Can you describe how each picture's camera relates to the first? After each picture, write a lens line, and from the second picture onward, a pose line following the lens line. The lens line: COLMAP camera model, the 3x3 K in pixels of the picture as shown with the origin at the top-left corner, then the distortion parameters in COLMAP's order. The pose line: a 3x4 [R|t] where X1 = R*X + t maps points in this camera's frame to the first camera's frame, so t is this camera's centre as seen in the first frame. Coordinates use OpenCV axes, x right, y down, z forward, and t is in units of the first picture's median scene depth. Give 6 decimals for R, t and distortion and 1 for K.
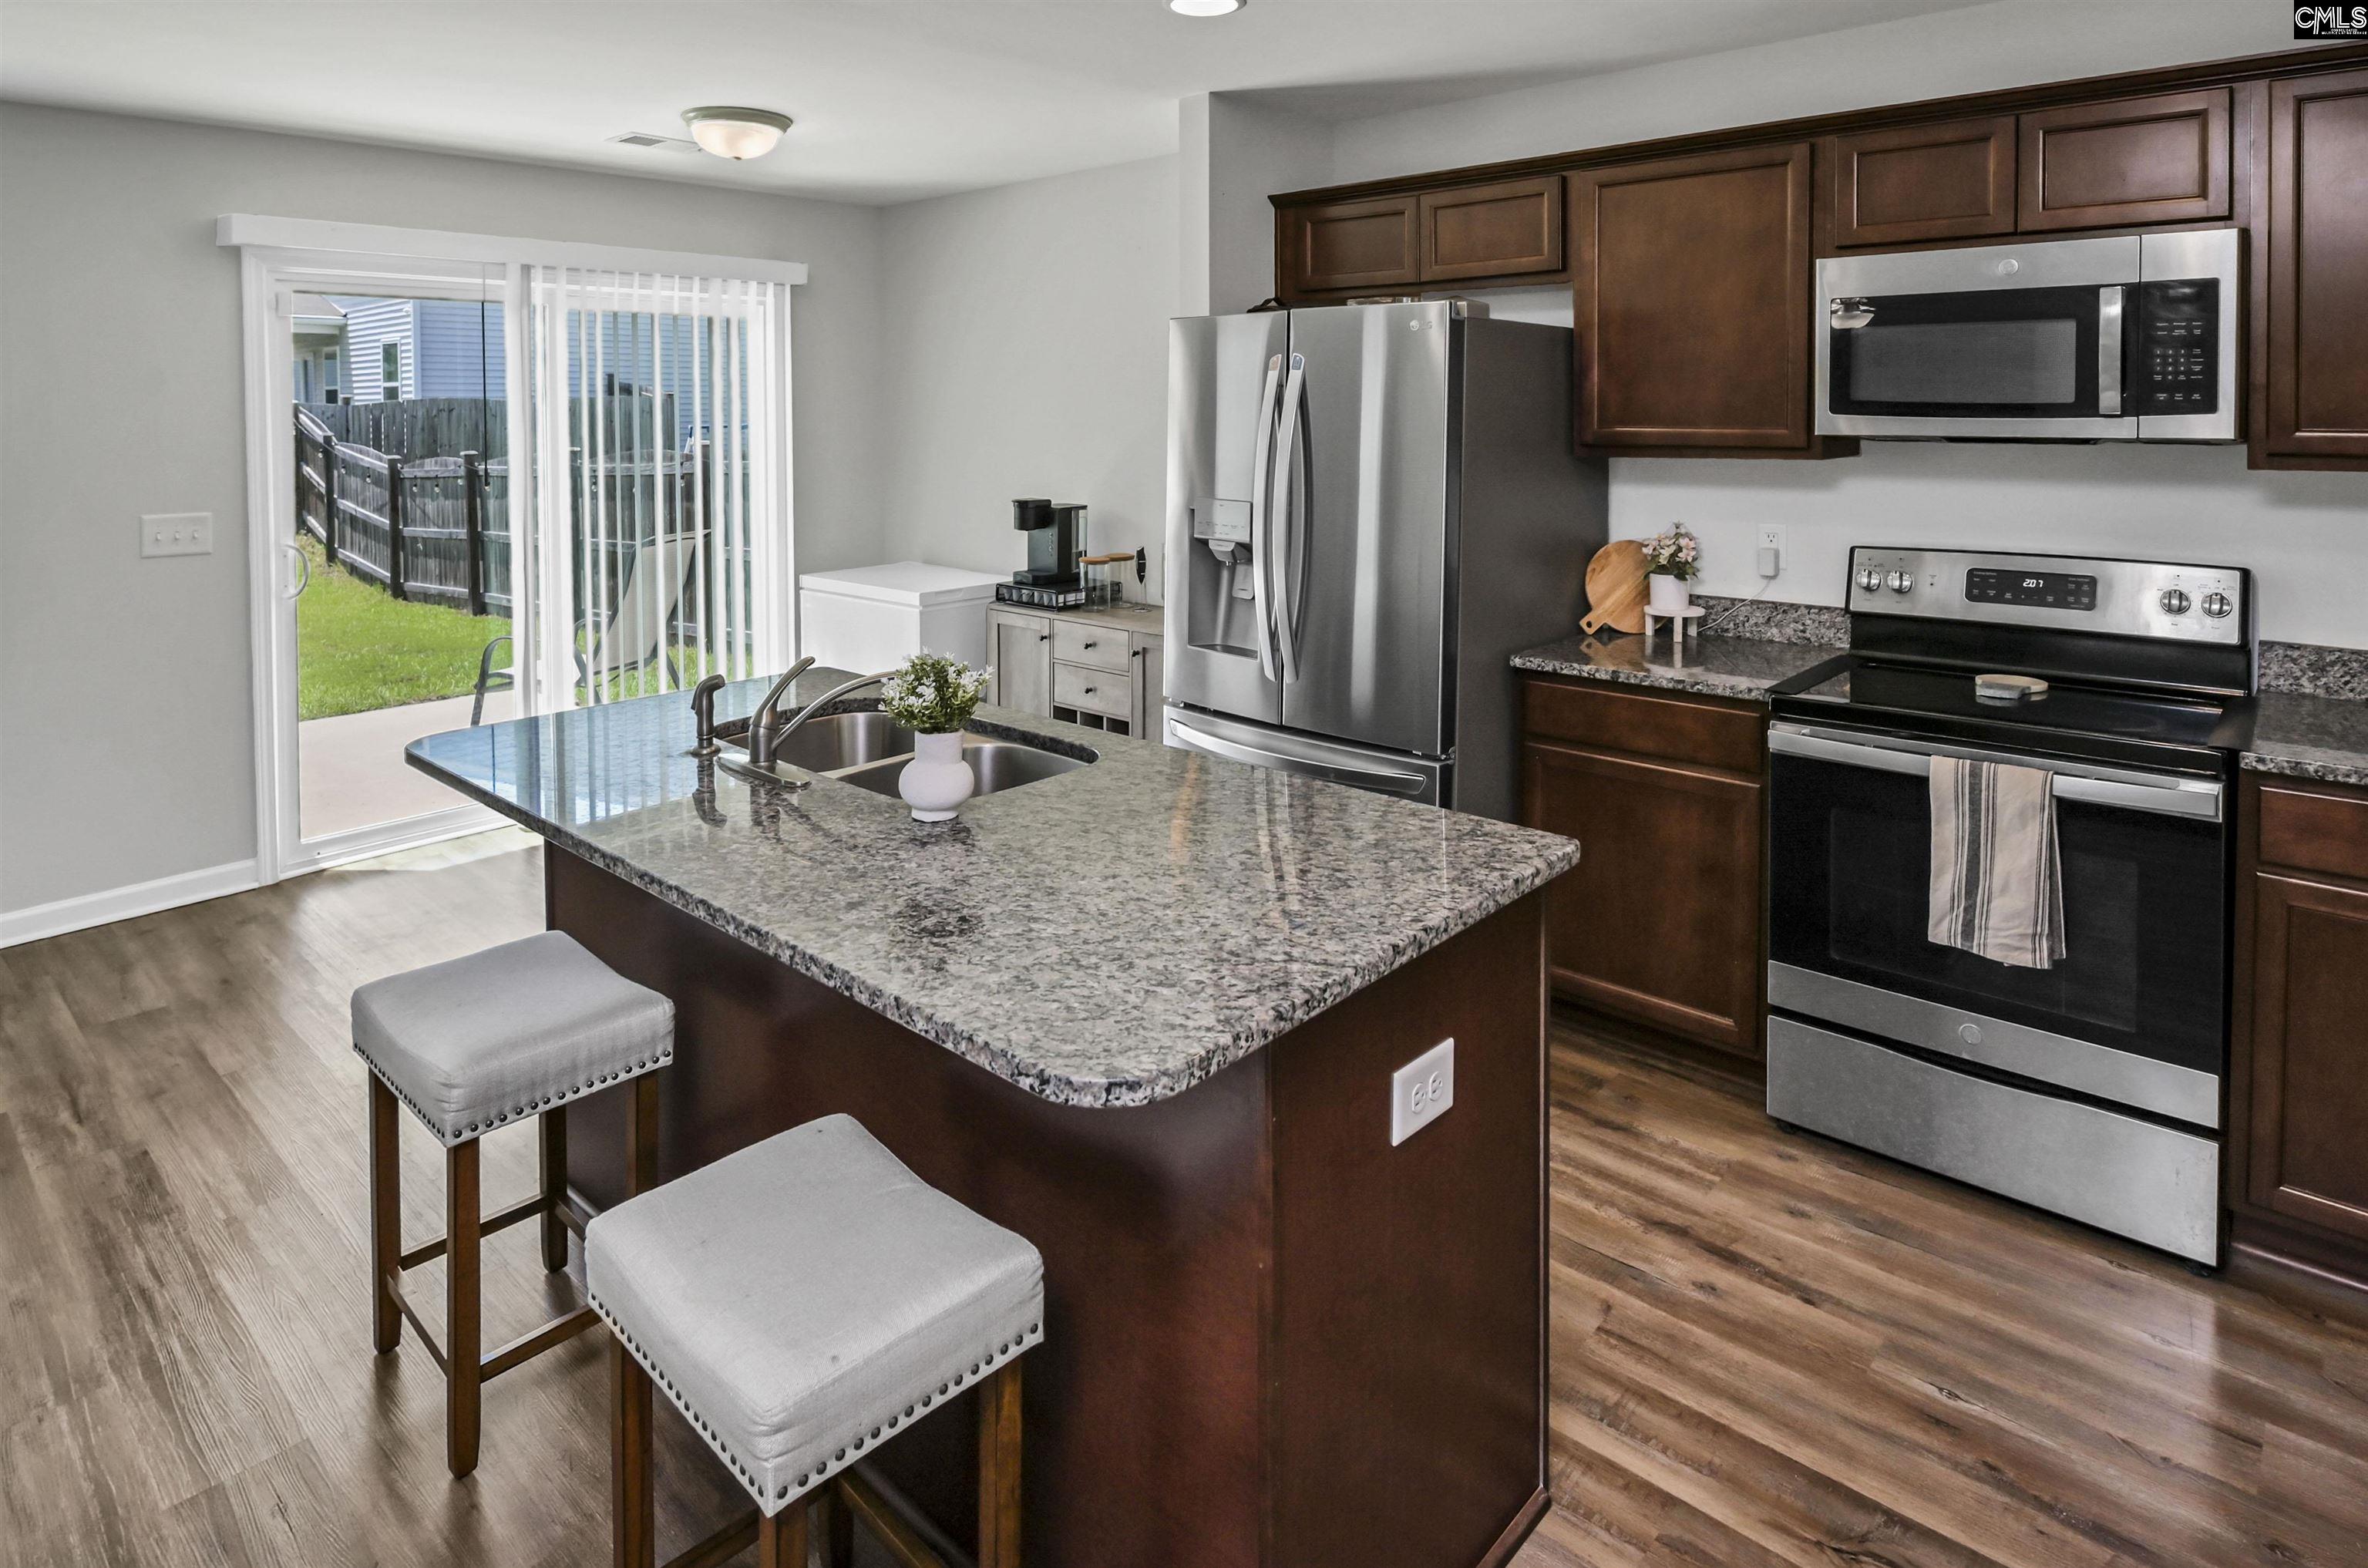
lens RADIAL K [[1387.2, 0, 1282.7], [0, 1387.2, 433.7], [0, 0, 1]] dist [-0.016328, -0.000606]
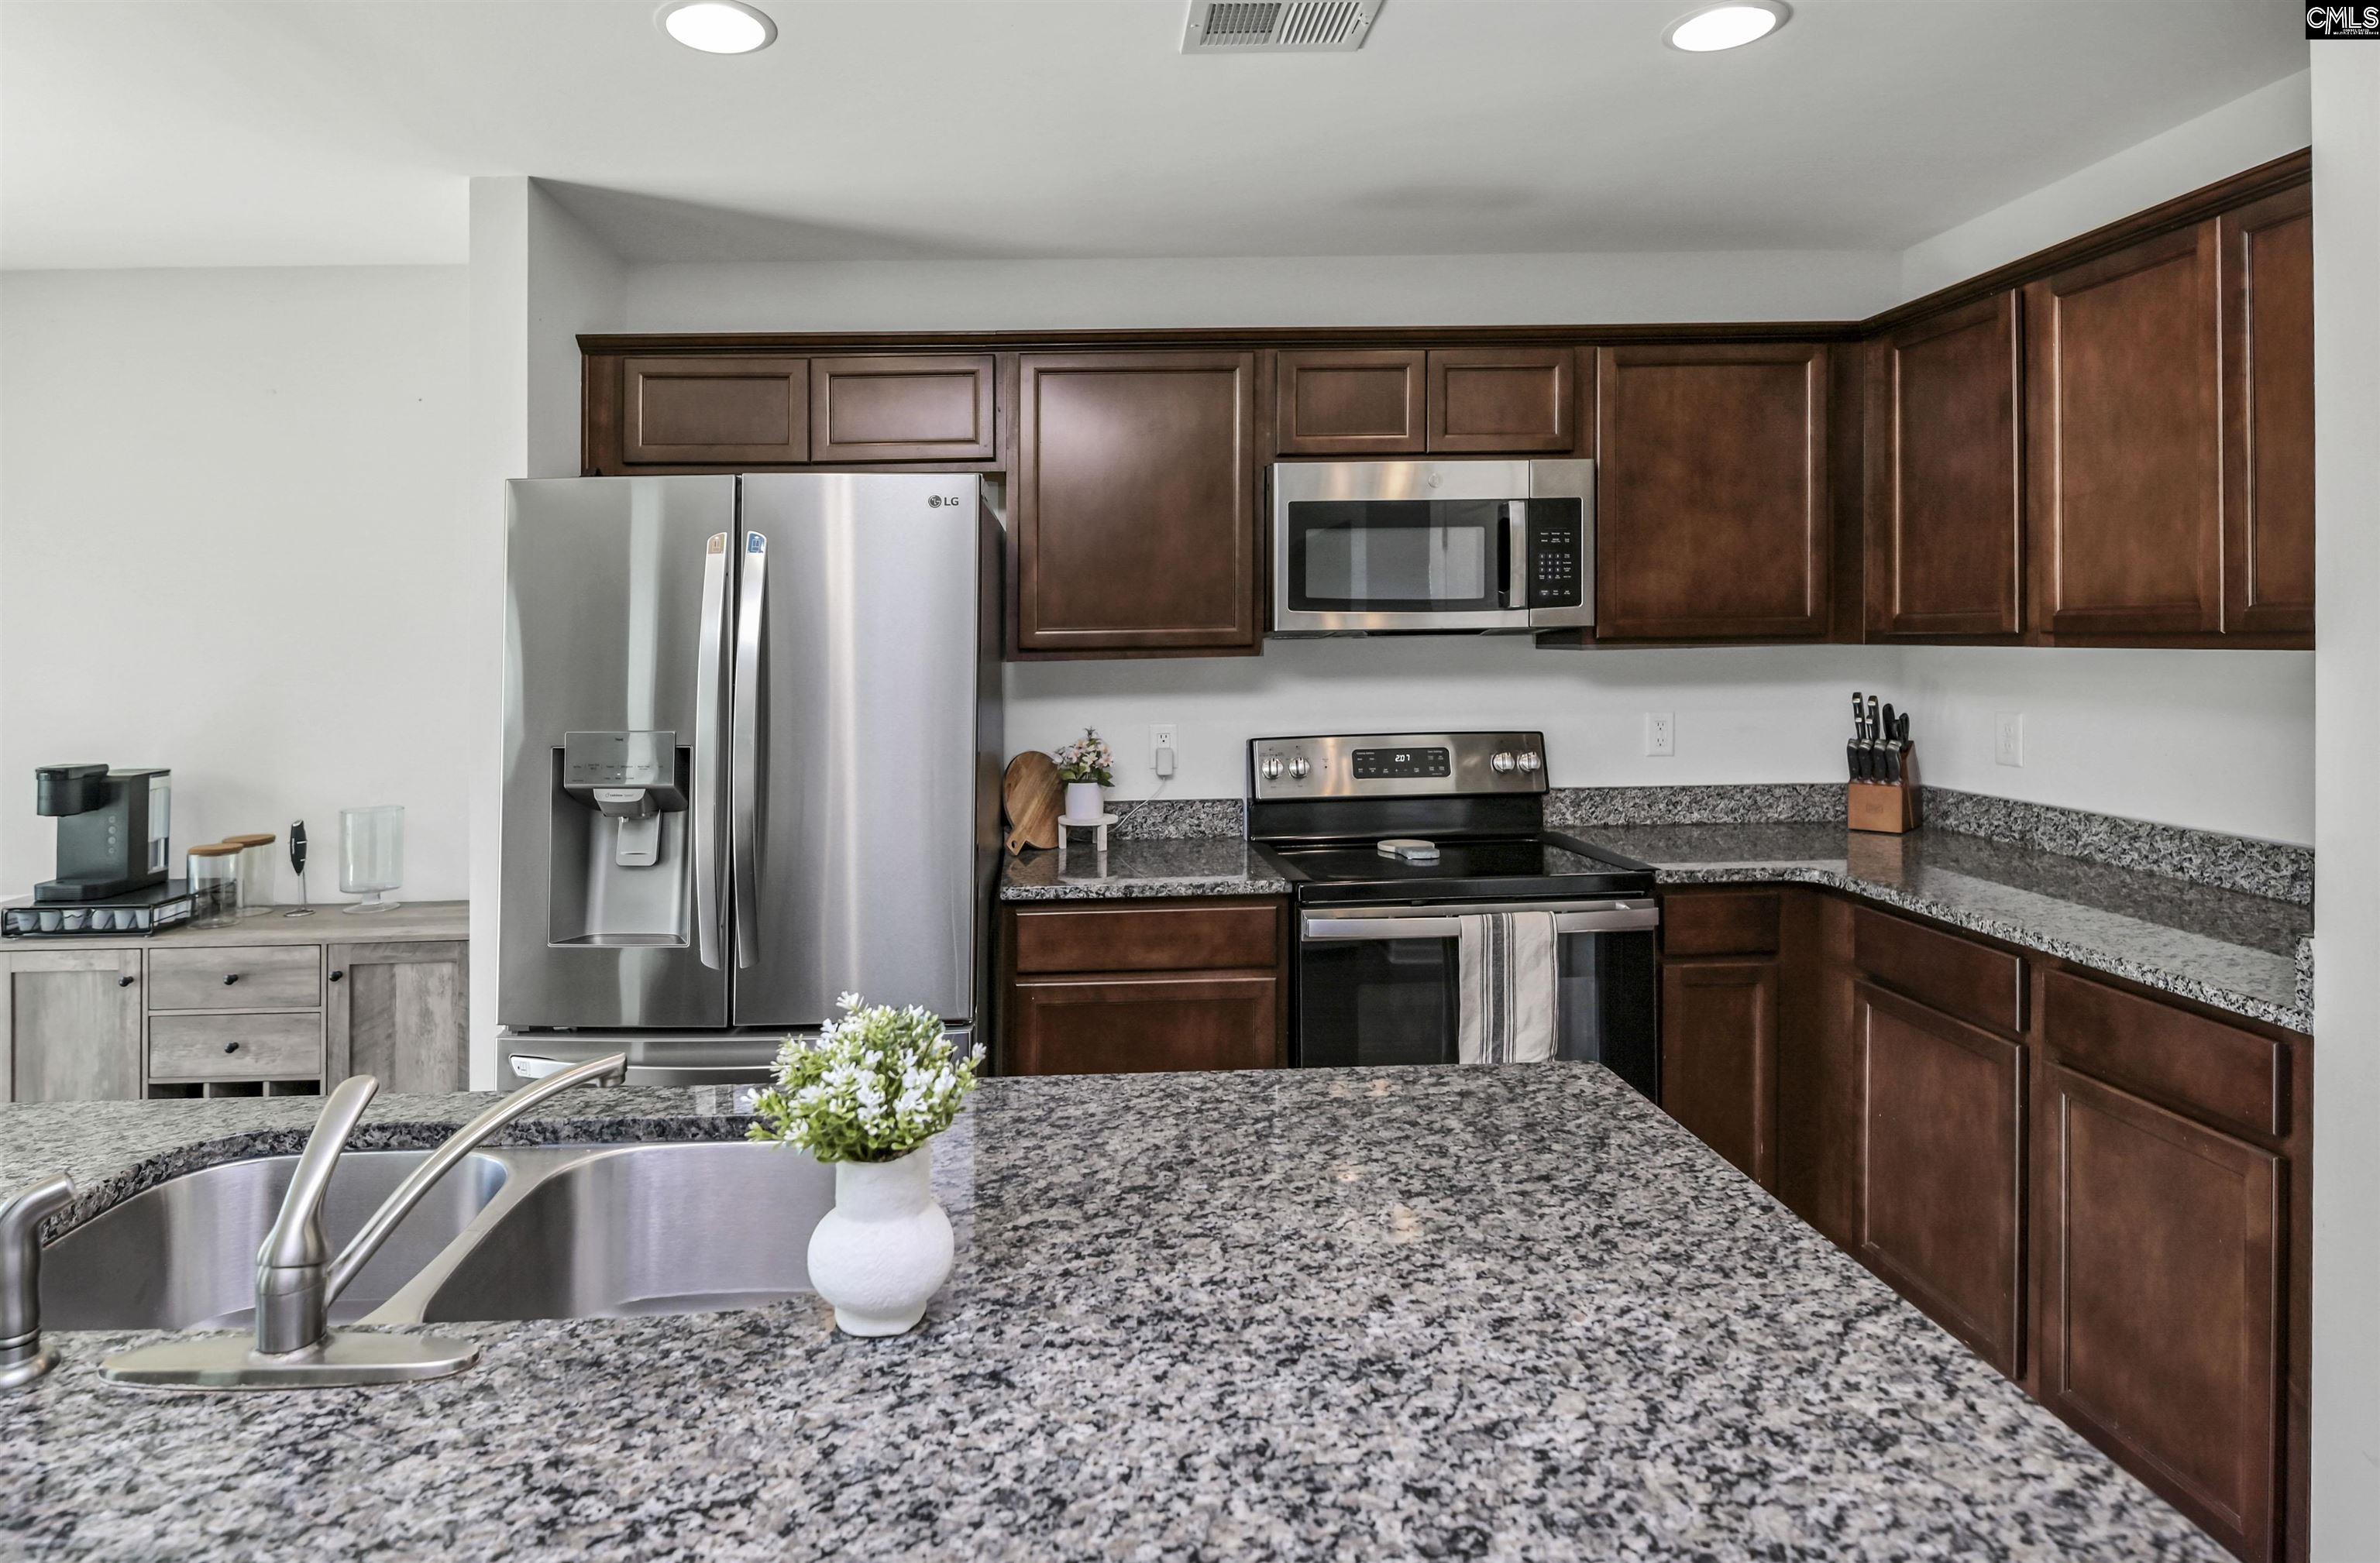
lens RADIAL K [[1253.7, 0, 1098.7], [0, 1253.7, 661.6], [0, 0, 1]] dist [0.004005, -0.007384]
pose [[0.722017, -0.019419, 0.691603, -0.321142], [0.027879, 0.999611, -0.001037, 0.018772], [-0.691314, 0.020030, 0.722277, 0.364653]]
